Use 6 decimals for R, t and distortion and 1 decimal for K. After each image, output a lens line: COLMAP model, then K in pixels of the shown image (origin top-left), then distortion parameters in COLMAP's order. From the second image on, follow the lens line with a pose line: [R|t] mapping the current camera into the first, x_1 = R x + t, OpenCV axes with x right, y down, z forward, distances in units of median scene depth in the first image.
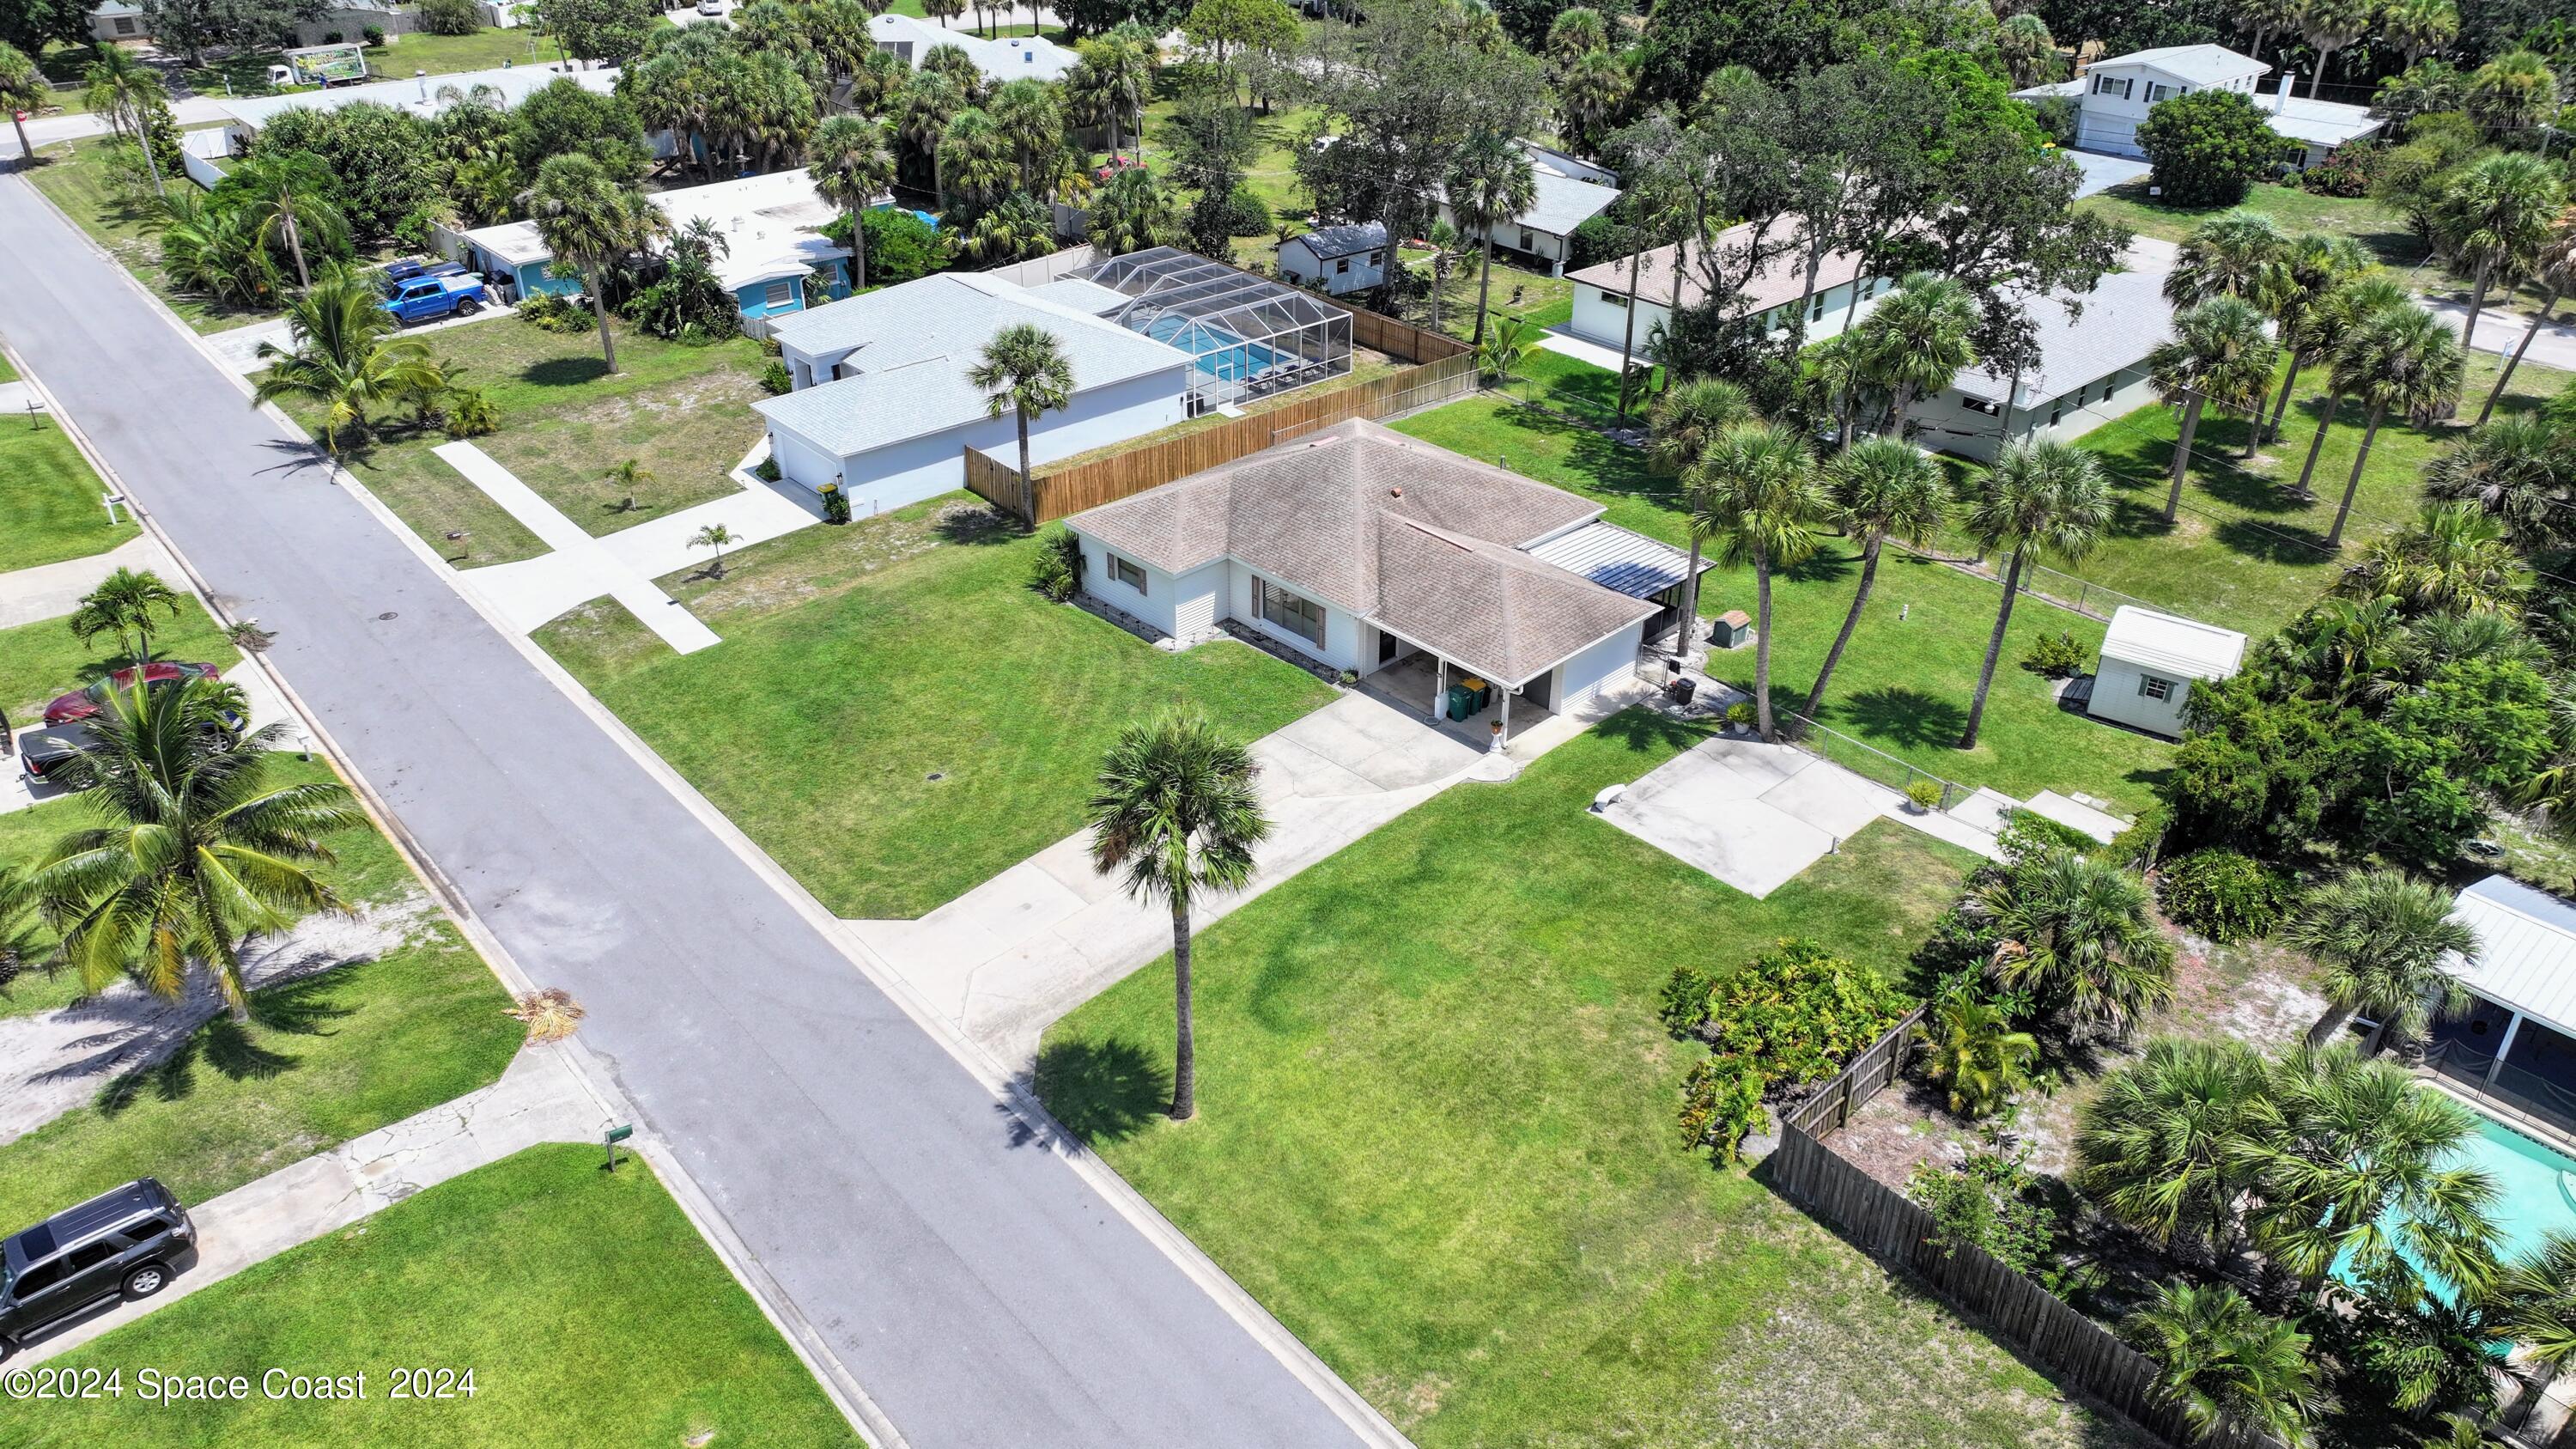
lens RADIAL K [[1805.6, 0, 1286.9], [0, 1805.6, 705.9], [0, 0, 1]] dist [-0.000134, 0.016883]
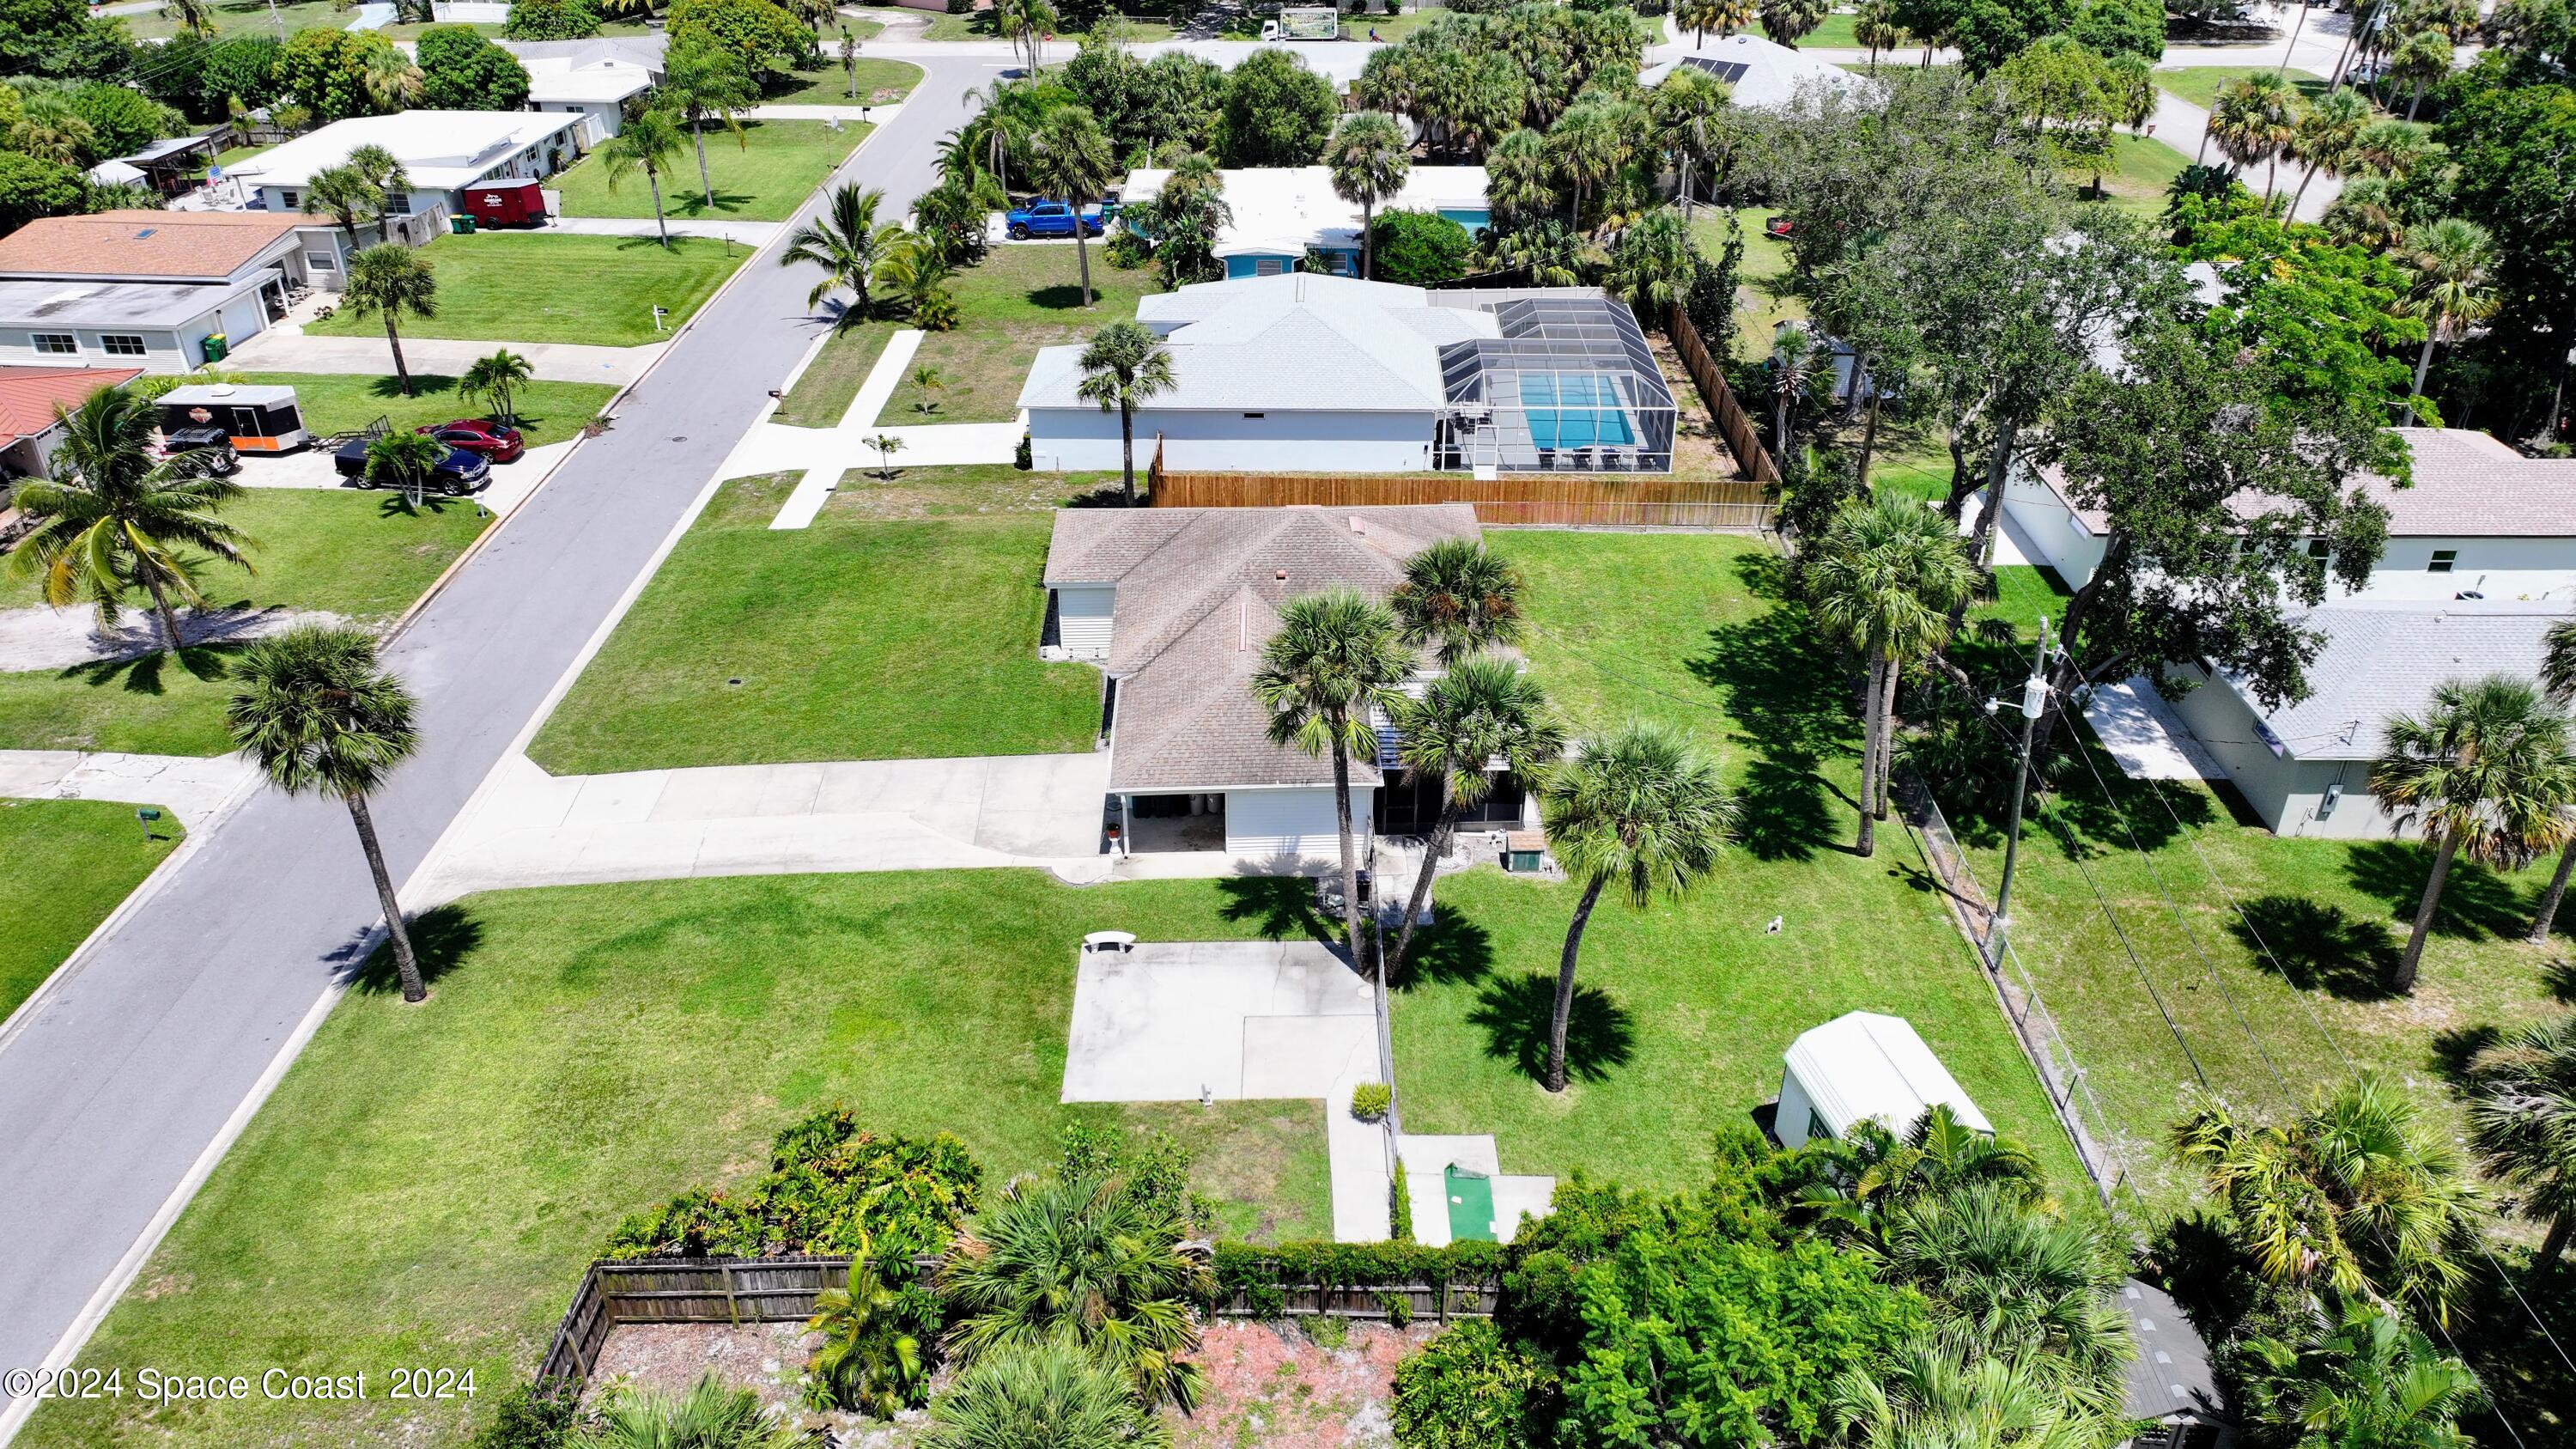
lens RADIAL K [[1805.6, 0, 1299.4], [0, 1805.6, 706.9], [0, 0, 1]] dist [-0.000134, 0.016883]
pose [[0.743718, 0.329133, -0.581855, 0.641526], [-0.331210, 0.937476, 0.106948, -0.161753], [0.580675, 0.113177, 0.806230, 0.288770]]
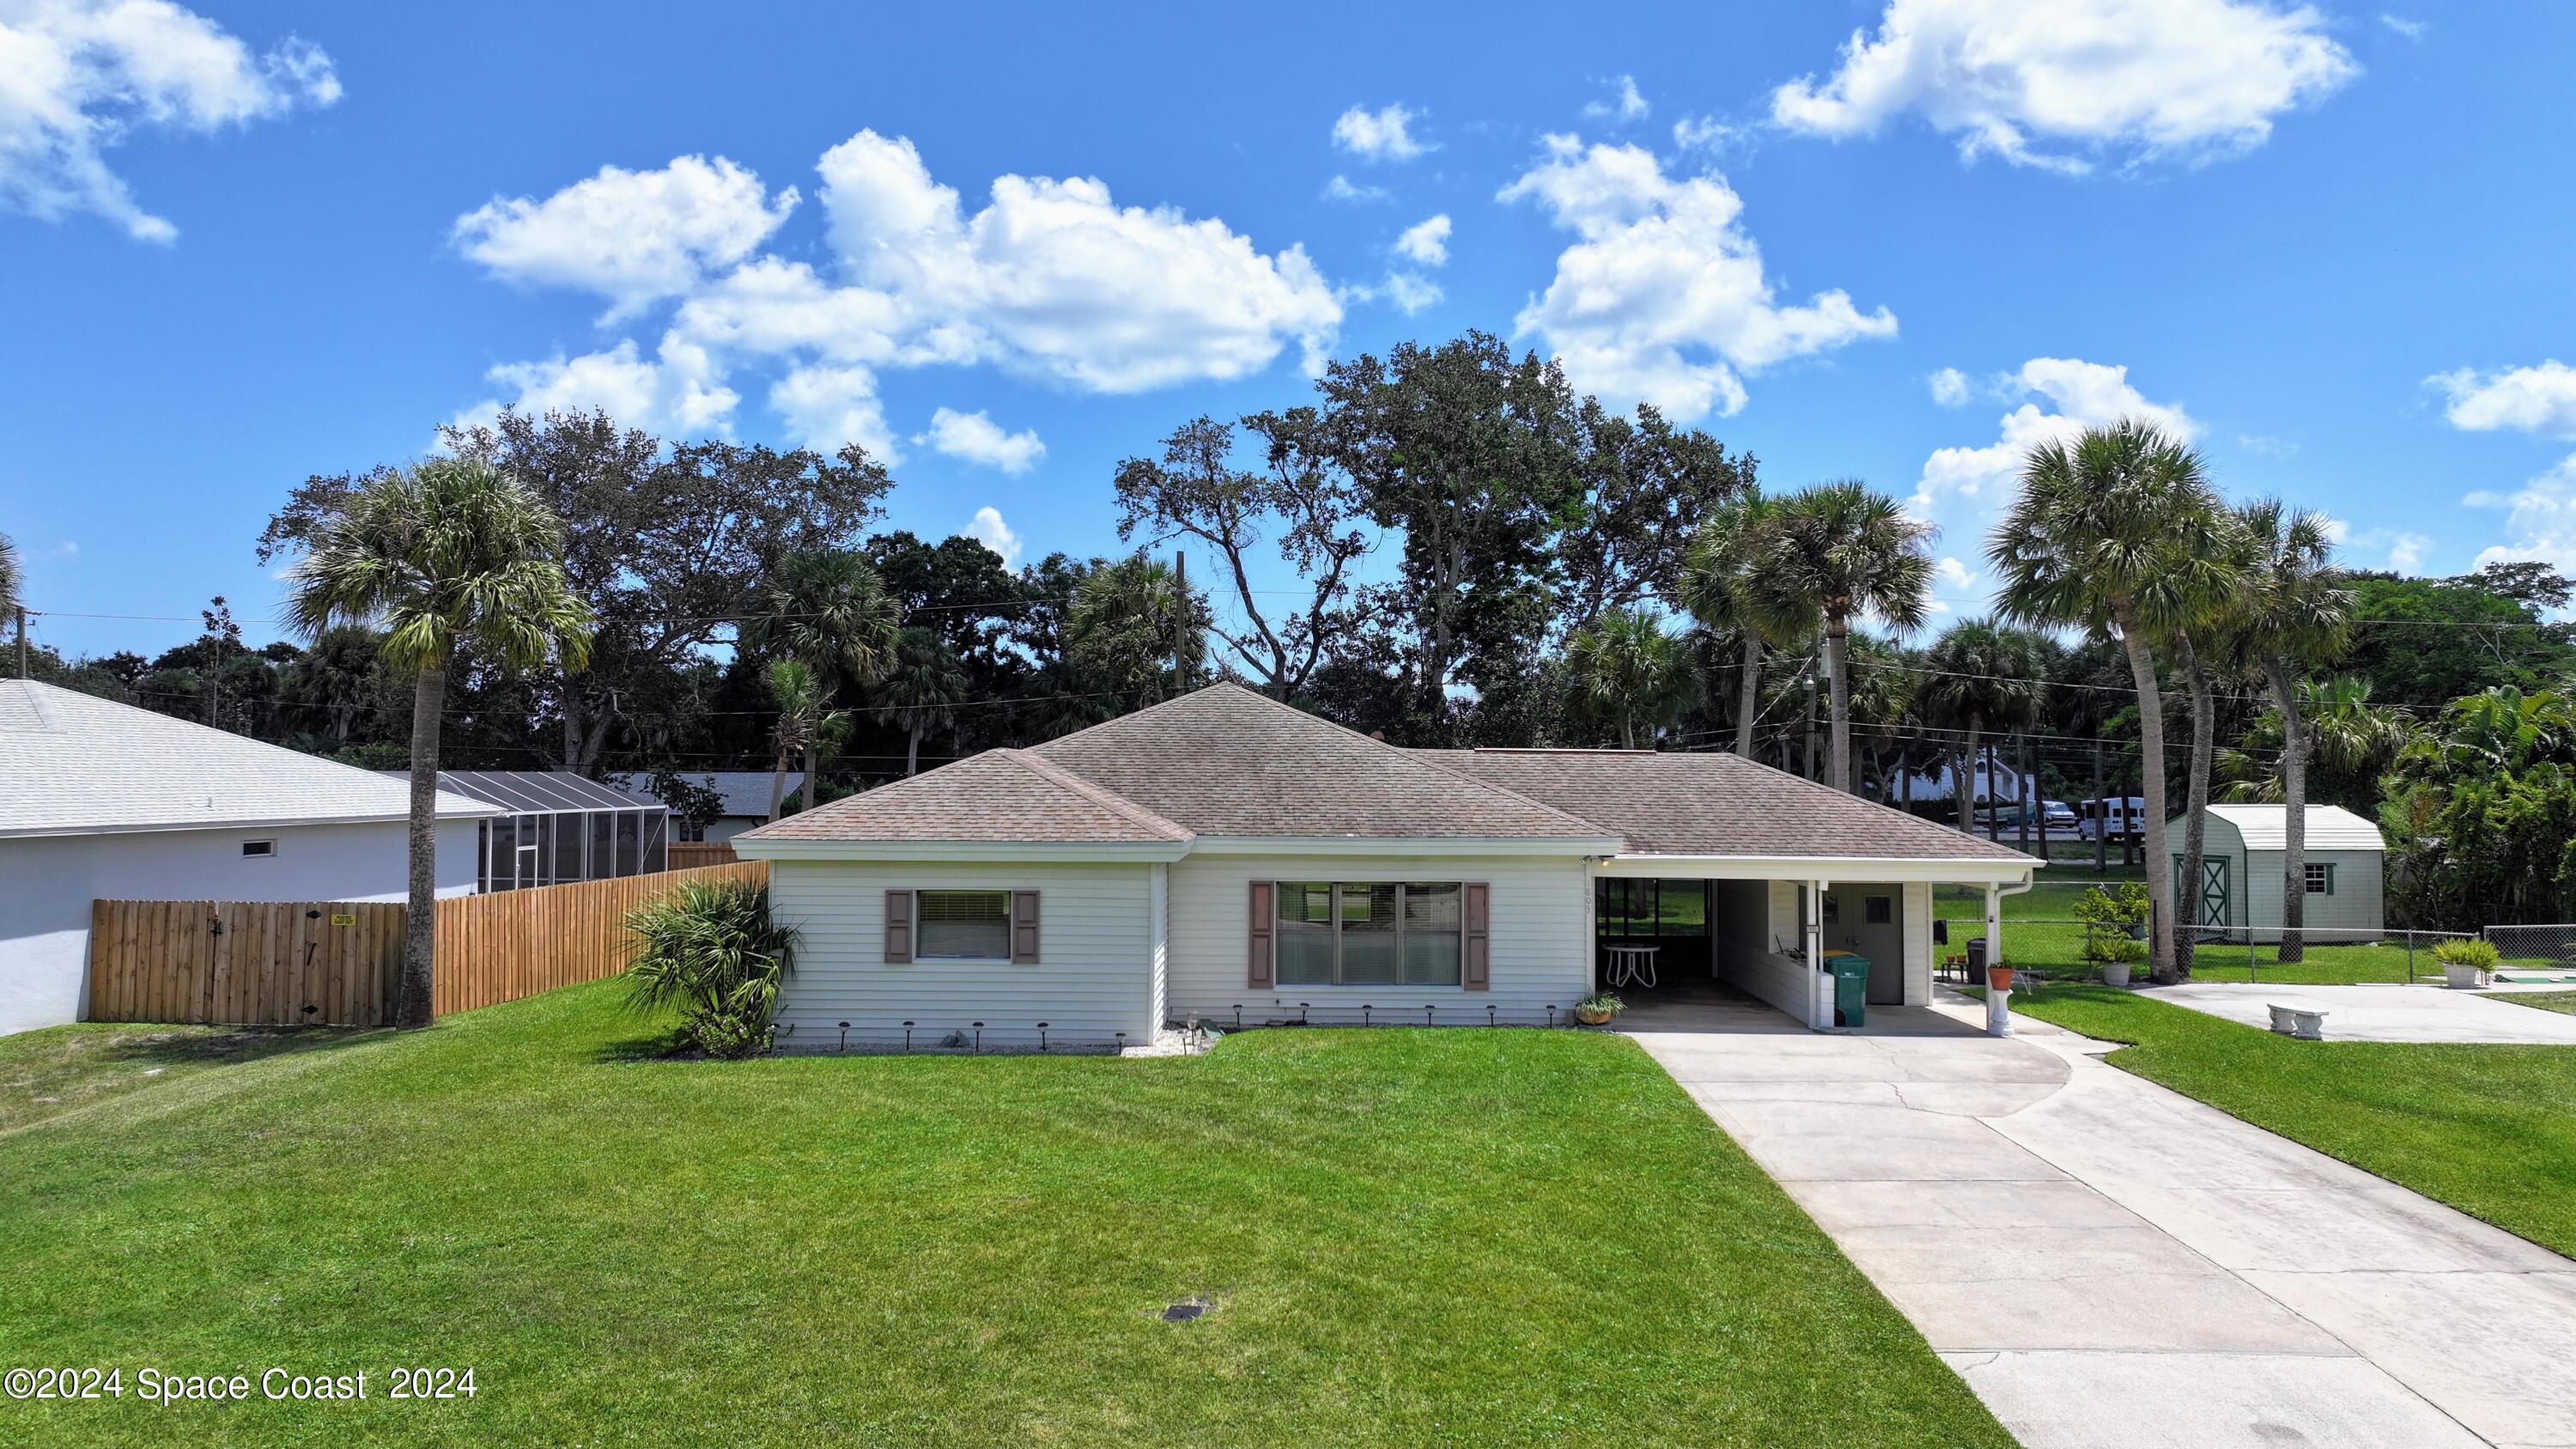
lens RADIAL K [[1805.6, 0, 1292.6], [0, 1805.6, 776.4], [0, 0, 1]] dist [-0.000134, 0.016883]
pose [[0.704031, -0.001213, 0.710168, -0.326709], [0.351808, 0.869267, -0.347283, 0.061030], [-0.616904, 0.494341, 0.612418, 0.734276]]
